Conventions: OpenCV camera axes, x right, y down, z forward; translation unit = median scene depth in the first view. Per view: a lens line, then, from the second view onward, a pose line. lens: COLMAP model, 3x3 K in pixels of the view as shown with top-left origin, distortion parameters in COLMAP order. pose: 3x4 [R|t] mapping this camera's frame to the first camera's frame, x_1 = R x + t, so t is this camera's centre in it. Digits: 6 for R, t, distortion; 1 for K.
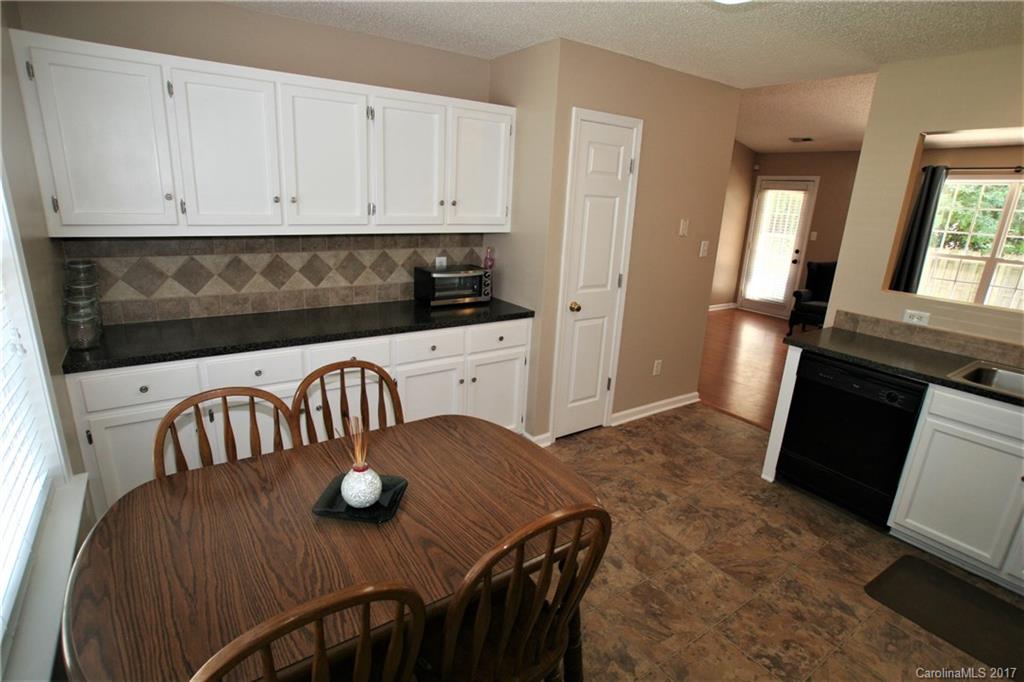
lens RADIAL K [[515.0, 0, 509.0], [0, 515.0, 338.2], [0, 0, 1]] dist [-0.066610, 0.035016]
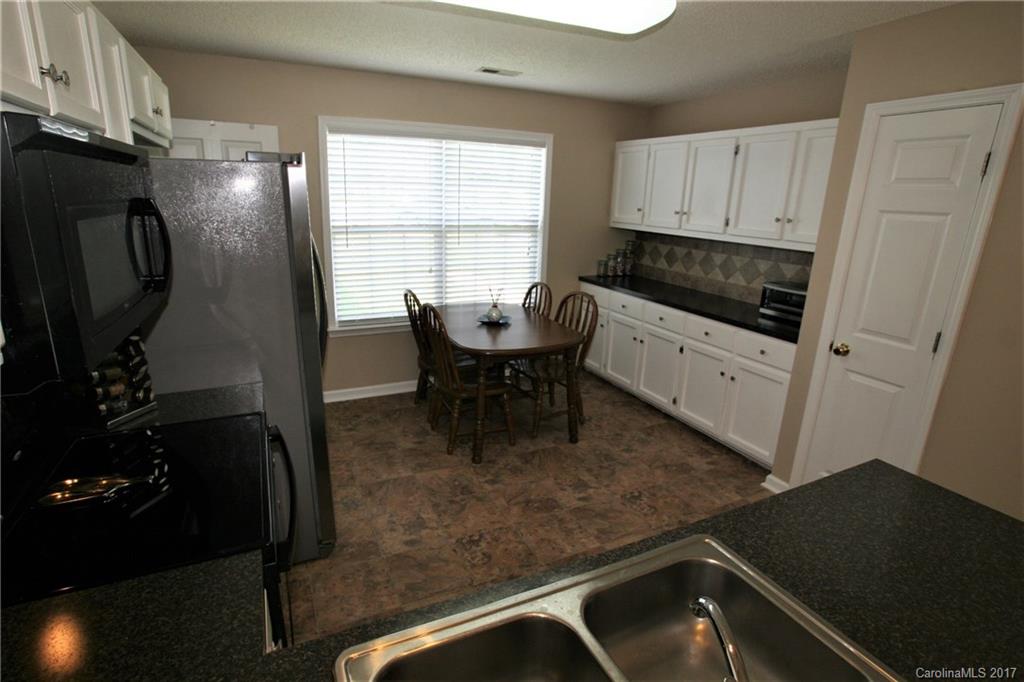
lens RADIAL K [[520.8, 0, 516.0], [0, 520.8, 345.2], [0, 0, 1]] dist [-0.082055, 0.034358]
pose [[-0.146930, 0.224782, -0.963268, 1.186225], [-0.305364, 0.915962, 0.260321, -0.146164], [0.940832, 0.332396, -0.065942, 0.712024]]
